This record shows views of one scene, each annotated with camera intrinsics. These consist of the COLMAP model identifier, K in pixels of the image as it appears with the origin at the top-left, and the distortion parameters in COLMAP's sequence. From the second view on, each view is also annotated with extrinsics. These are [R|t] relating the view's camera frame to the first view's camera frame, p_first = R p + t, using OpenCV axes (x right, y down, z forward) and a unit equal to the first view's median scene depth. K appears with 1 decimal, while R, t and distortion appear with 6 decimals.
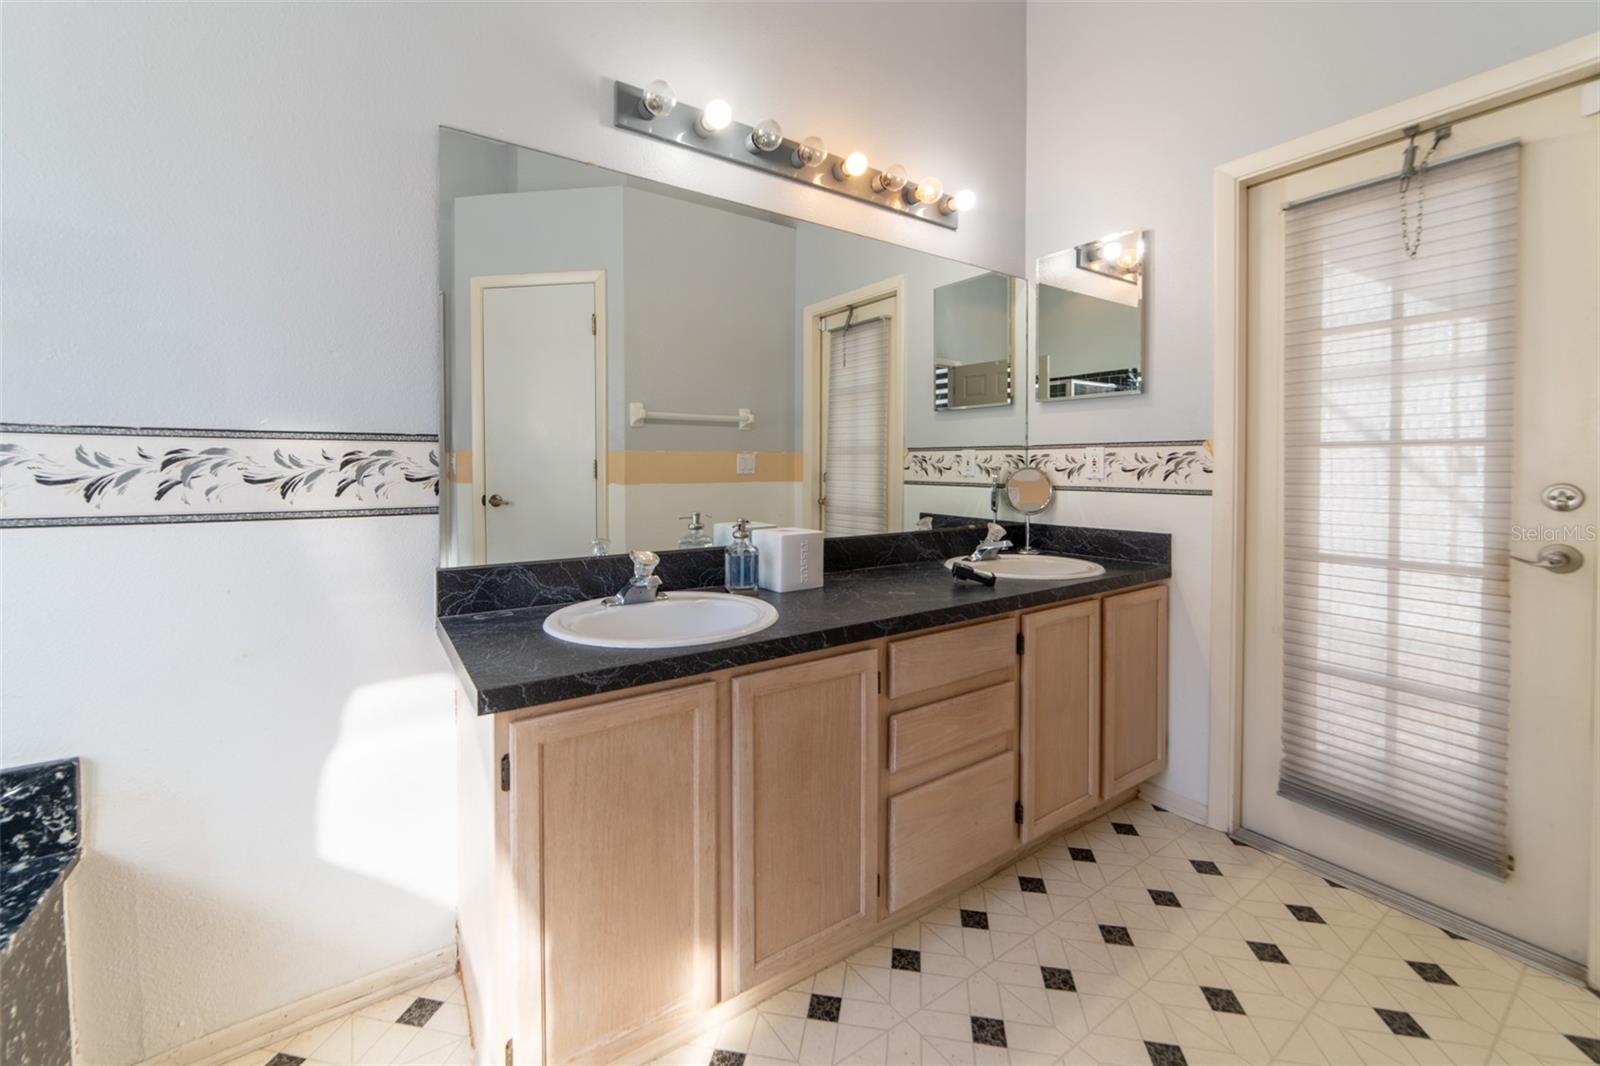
lens RADIAL K [[636.3, 0, 803.2], [0, 636.3, 486.8], [0, 0, 1]] dist [-0.006497, 0.001345]
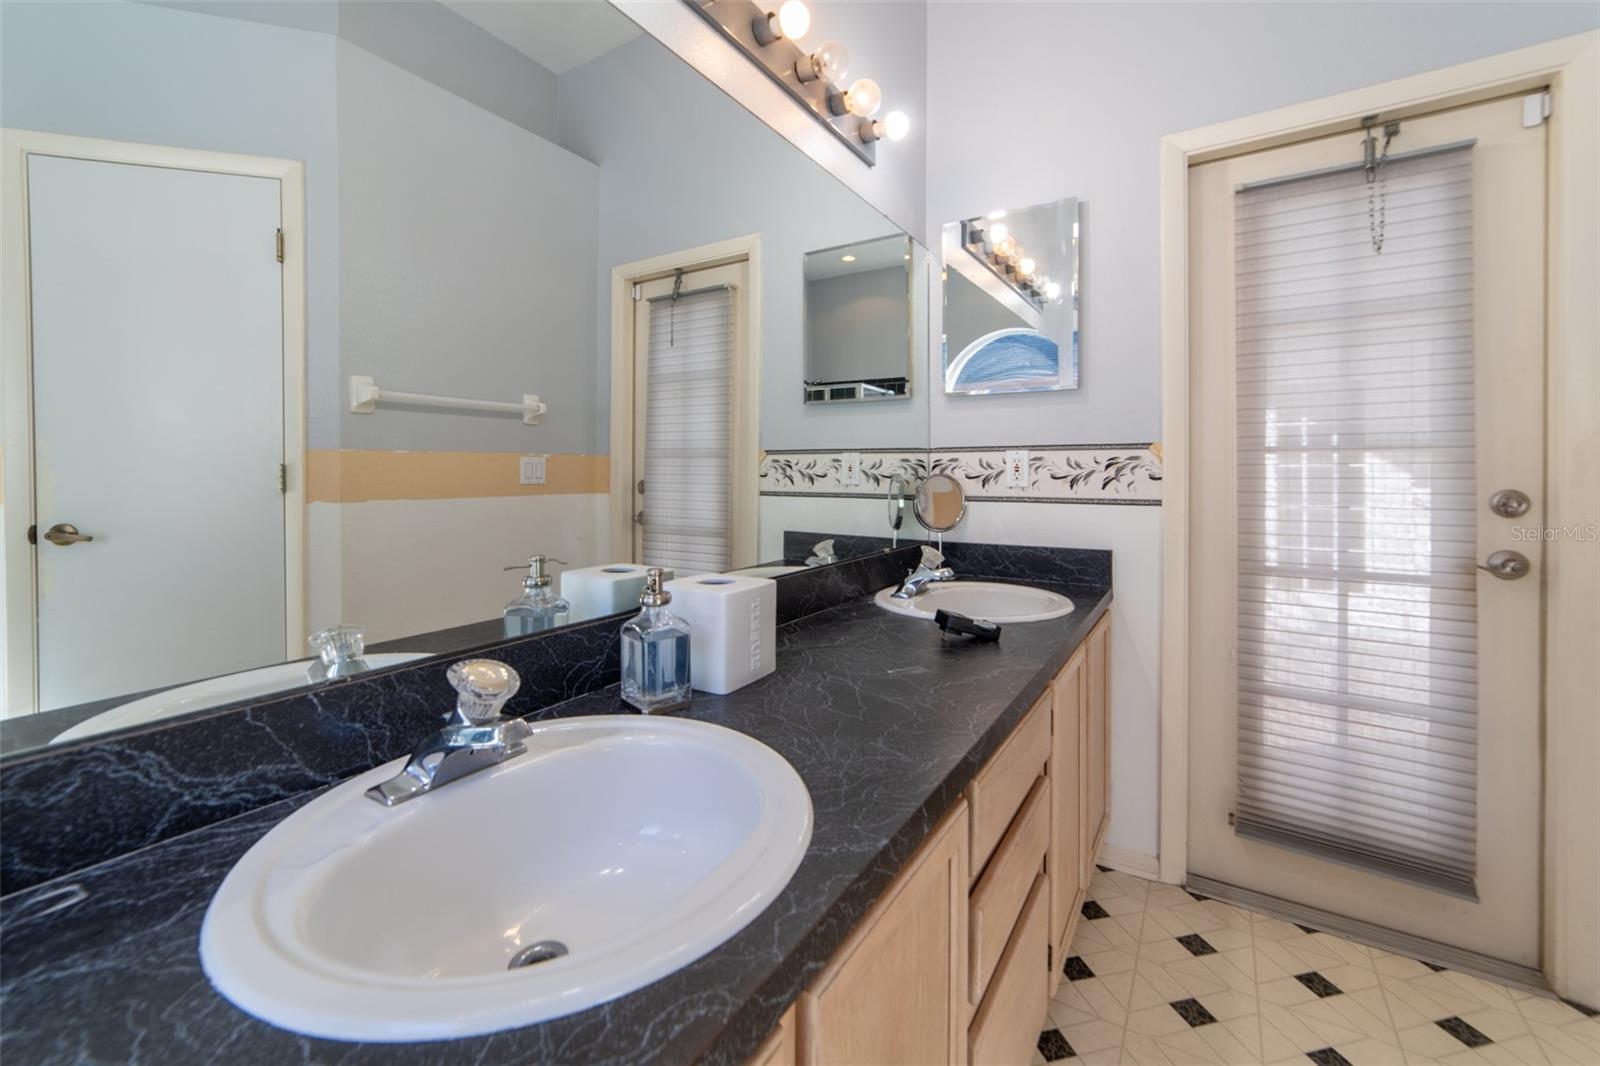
lens RADIAL K [[636.3, 0, 799.9], [0, 636.3, 481.6], [0, 0, 1]] dist [-0.006497, 0.001345]
pose [[0.921100, -0.006050, 0.389280, -0.171700], [0.013467, 0.999776, -0.016327, -0.012872], [-0.389094, 0.020281, 0.920975, 0.392625]]
